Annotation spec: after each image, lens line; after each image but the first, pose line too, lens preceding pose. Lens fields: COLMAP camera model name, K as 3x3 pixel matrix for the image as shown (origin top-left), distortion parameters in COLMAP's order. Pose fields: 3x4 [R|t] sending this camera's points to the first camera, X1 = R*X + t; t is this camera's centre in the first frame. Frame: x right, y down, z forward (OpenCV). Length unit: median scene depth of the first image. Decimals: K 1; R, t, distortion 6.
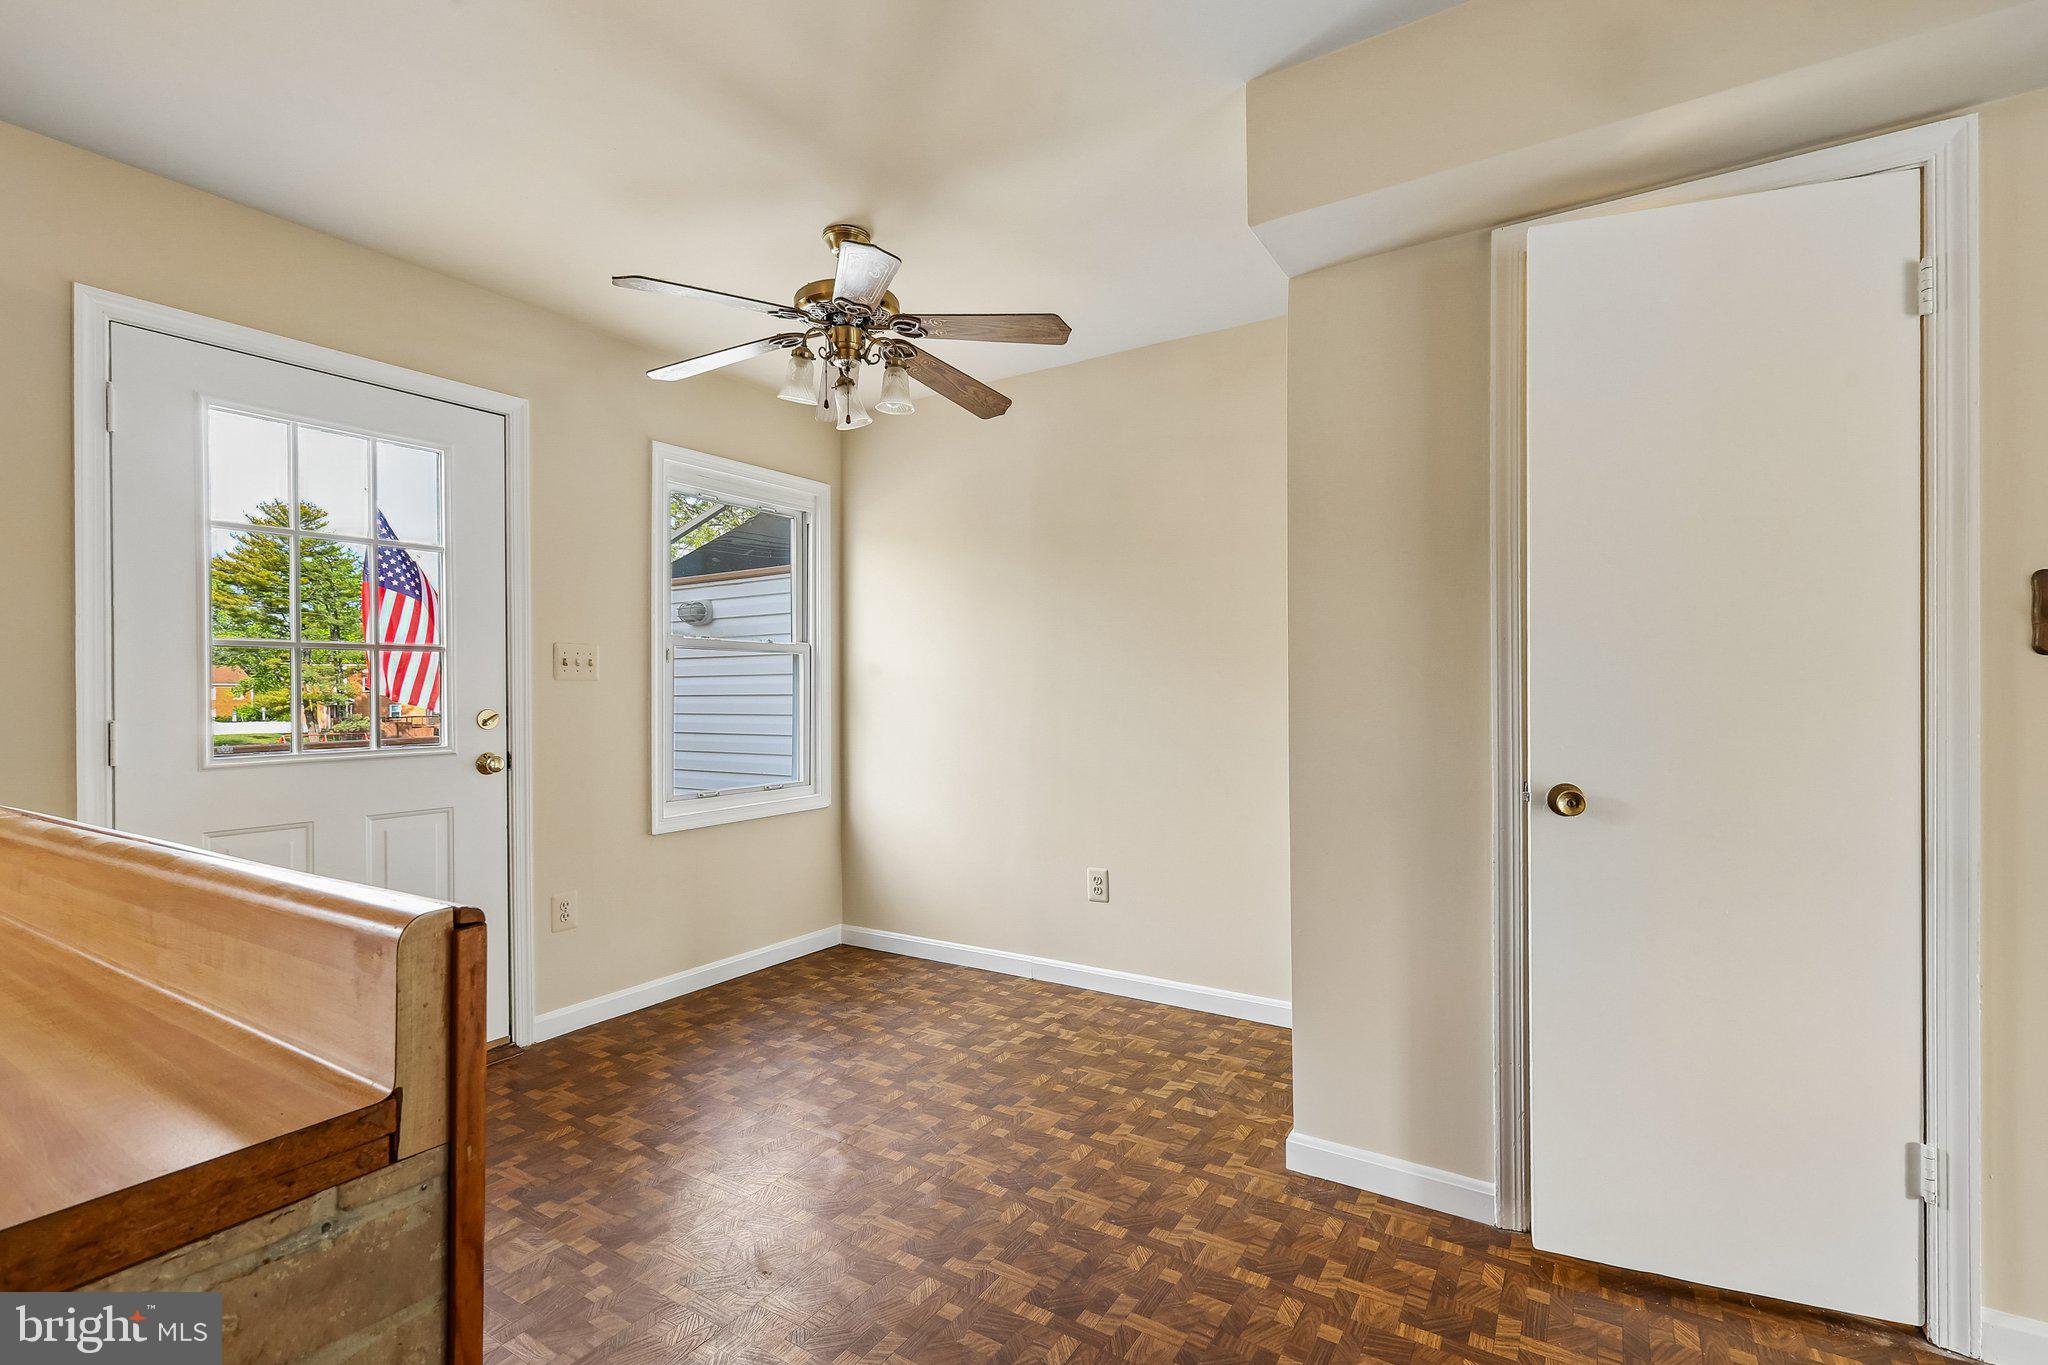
lens RADIAL K [[919.2, 0, 1021.1], [0, 919.2, 687.0], [0, 0, 1]] dist [0.007551, -0.000587]
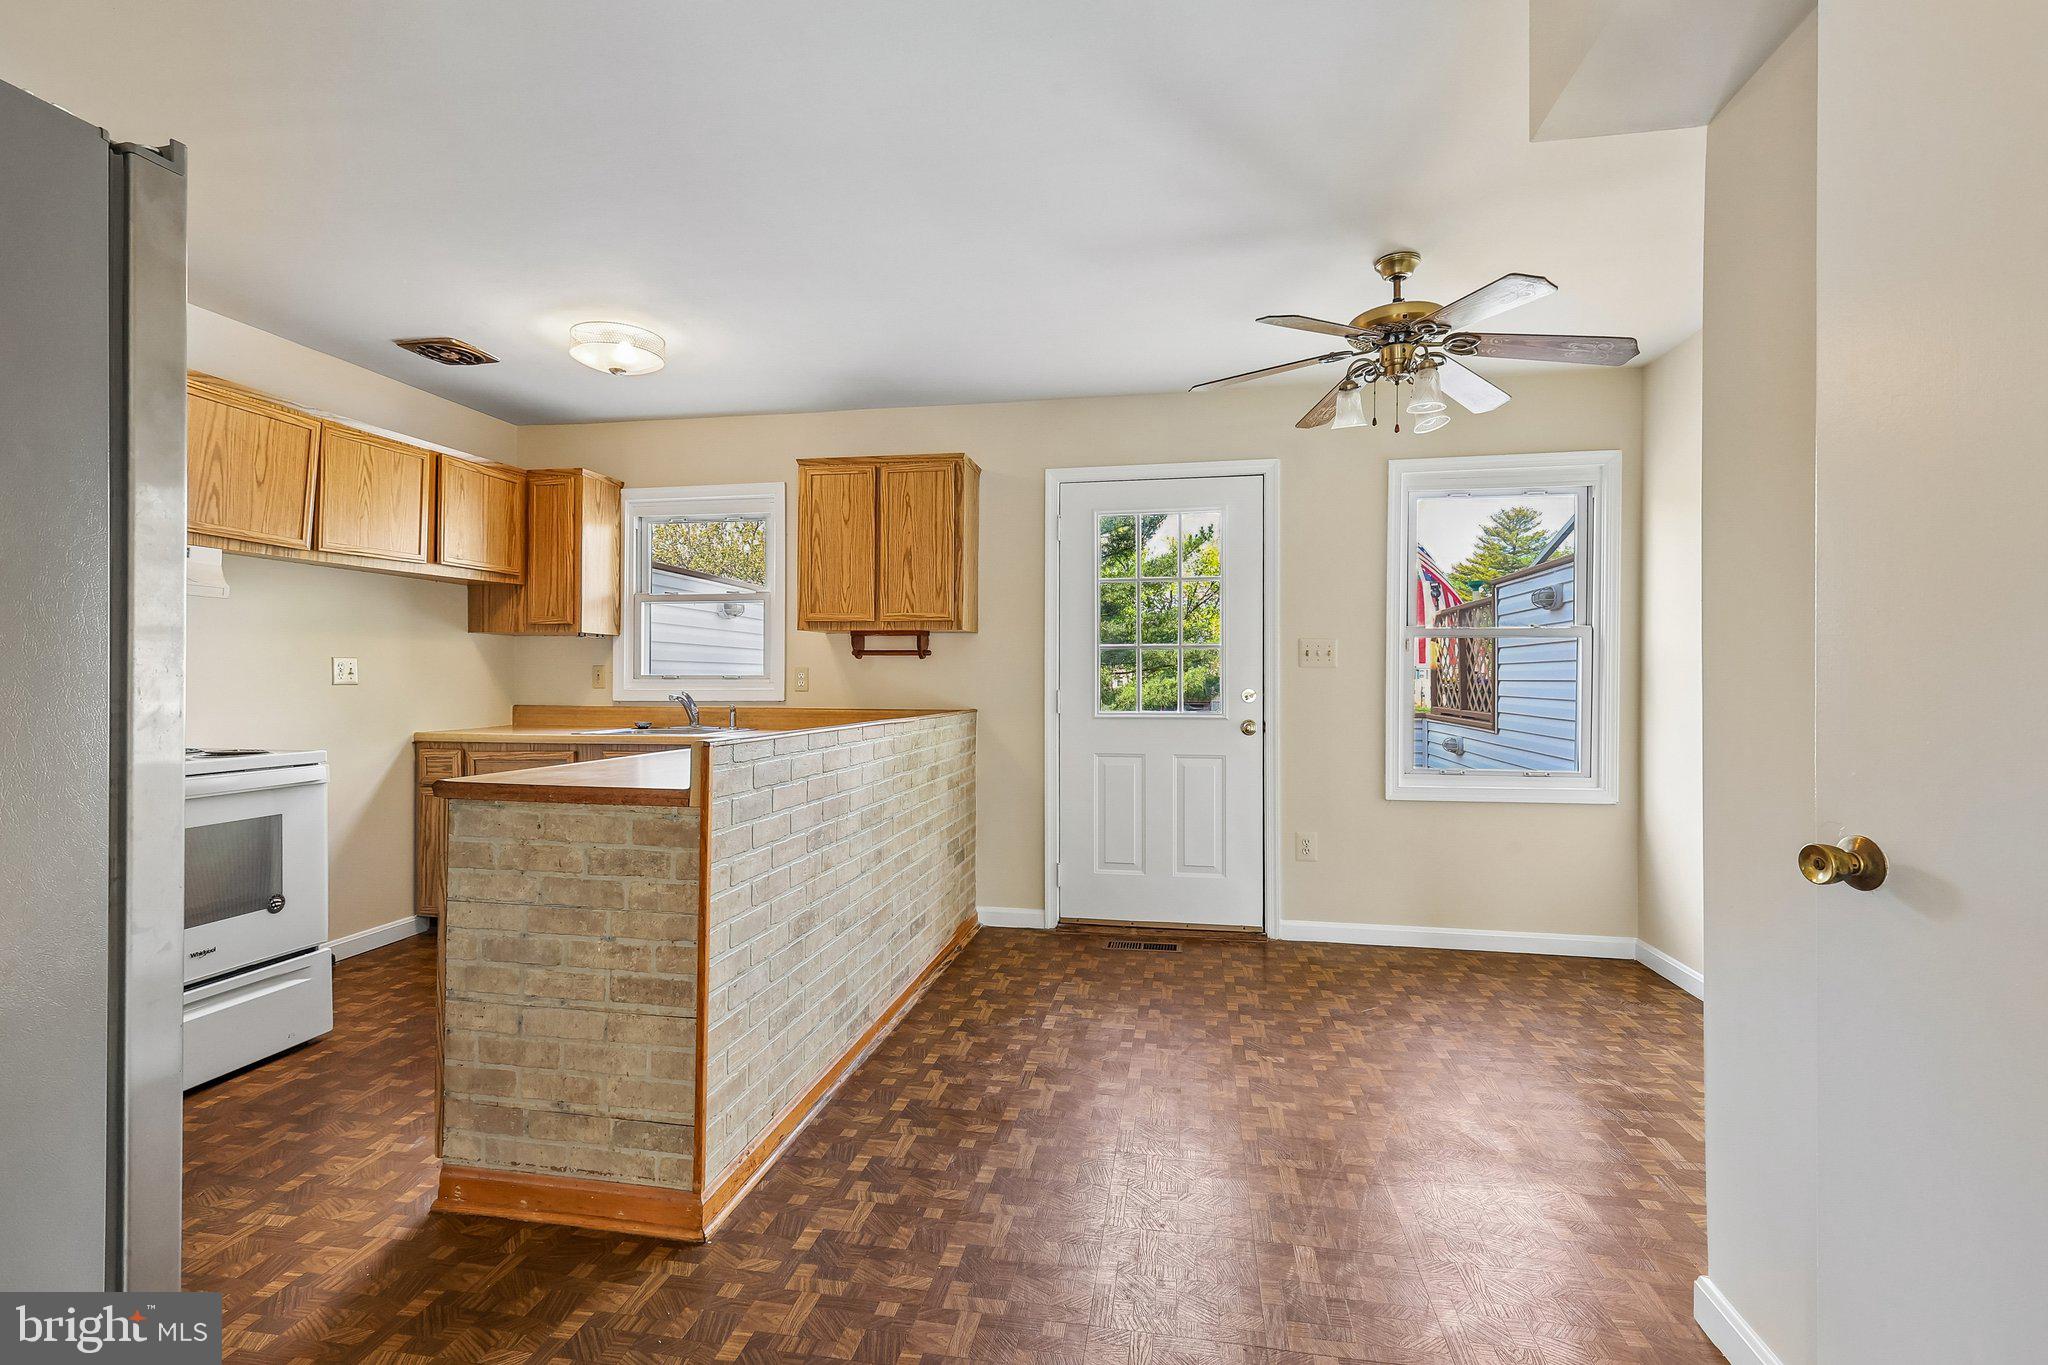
lens RADIAL K [[919.2, 0, 1018.8], [0, 919.2, 676.4], [0, 0, 1]] dist [0.007551, -0.000587]
pose [[0.371410, 0.005880, -0.928450, 0.552288], [0.001119, 0.999976, 0.006781, -0.004194], [0.928468, -0.003558, 0.371394, 0.149077]]
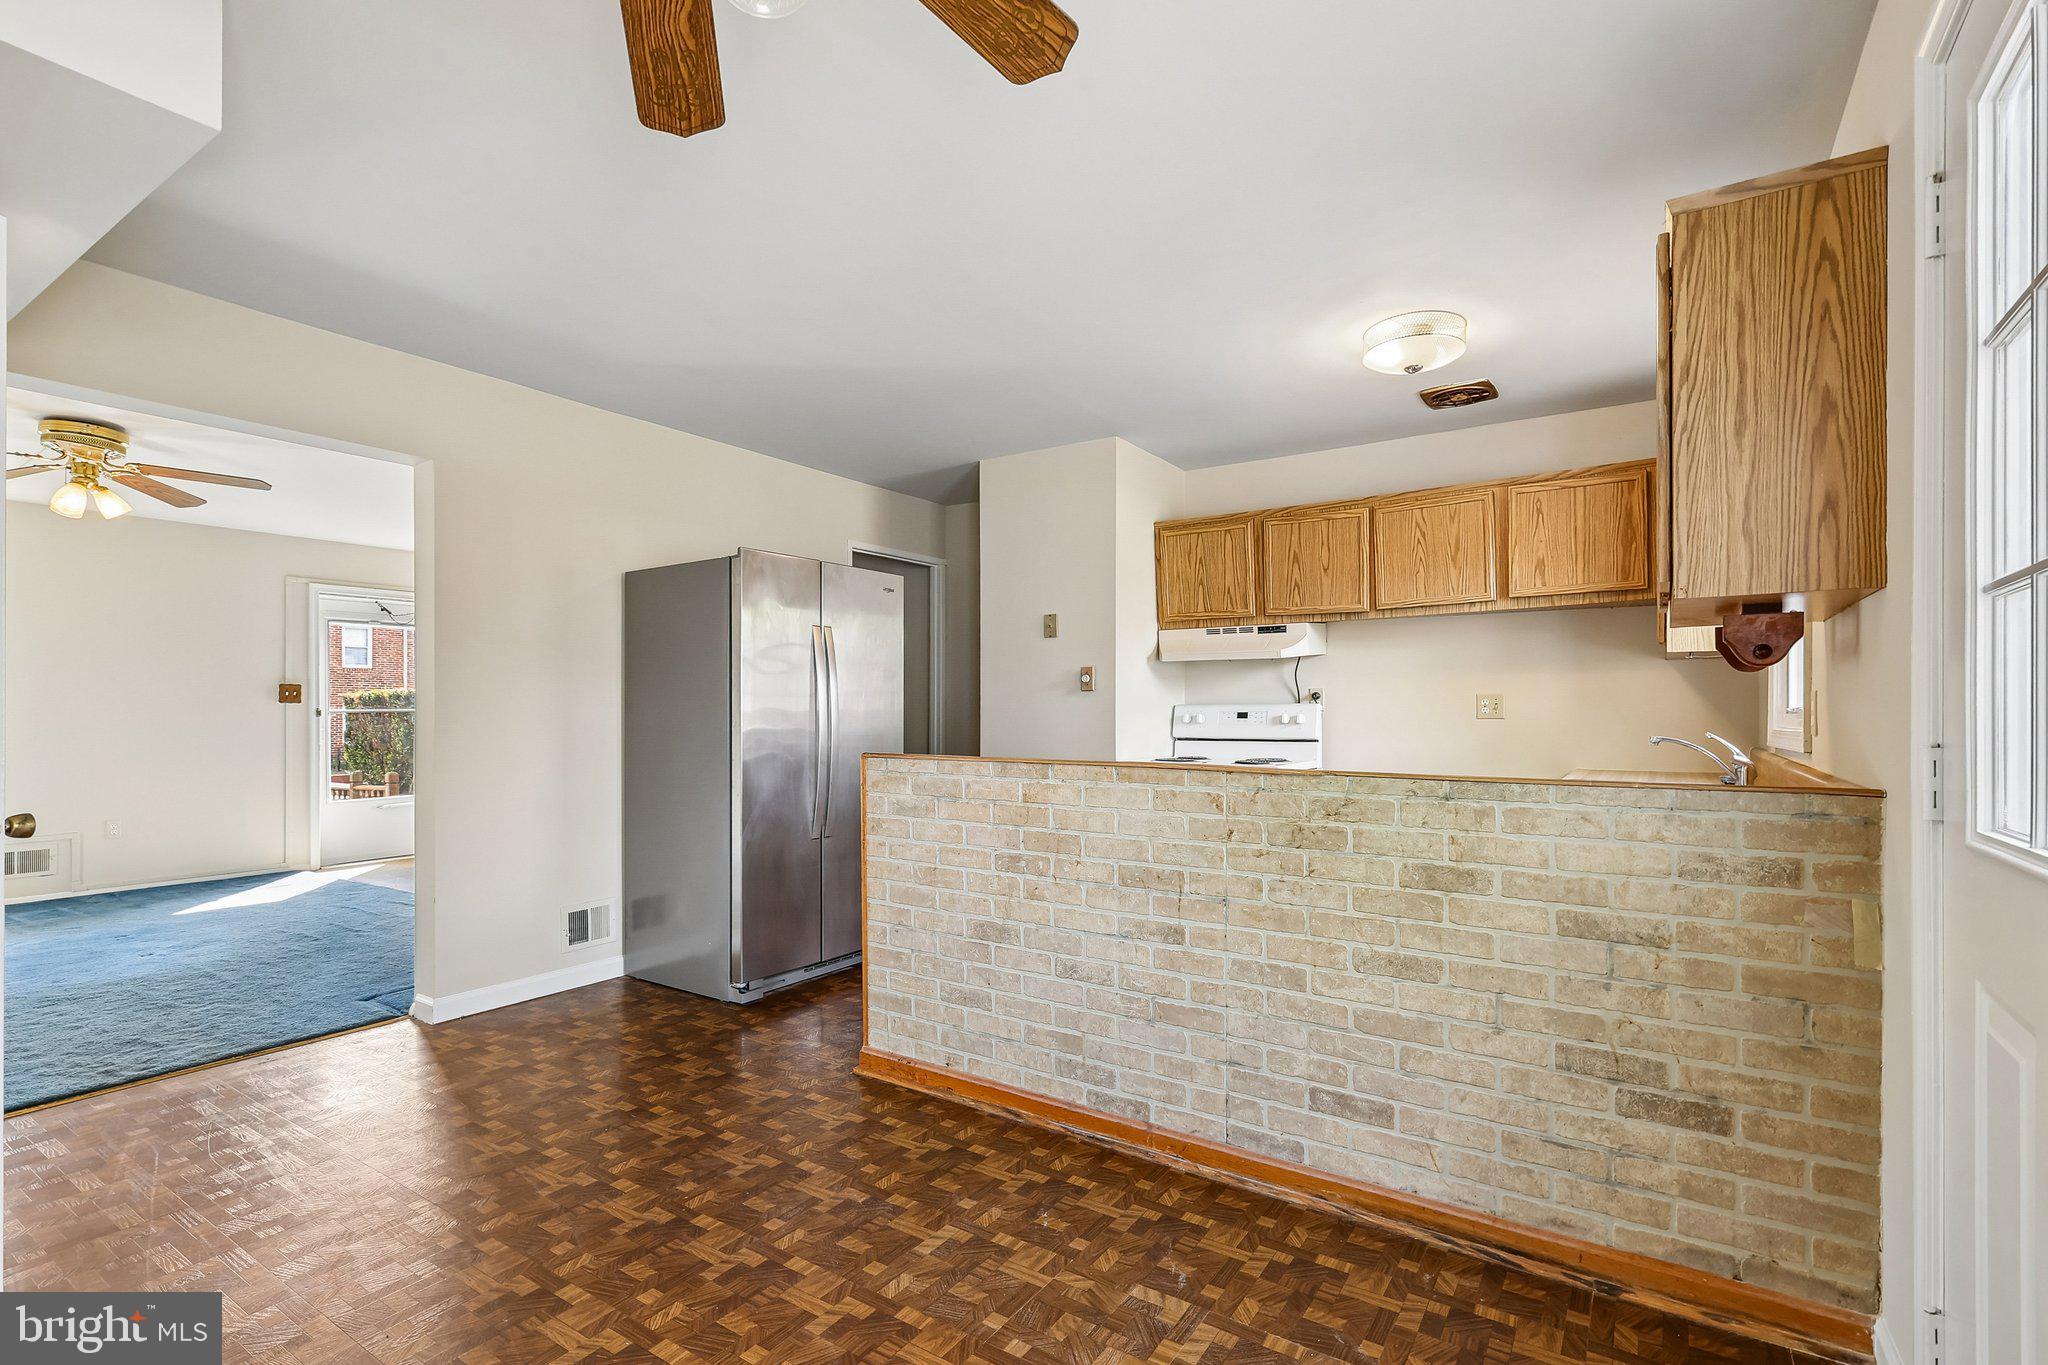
lens RADIAL K [[919.2, 0, 1058.3], [0, 919.2, 713.3], [0, 0, 1]] dist [0.007551, -0.000587]
pose [[-0.999944, 0.008152, -0.006694, -0.322775], [0.008196, 0.999945, -0.006505, 0.010992], [0.006641, -0.006560, -0.999956, 1.166036]]
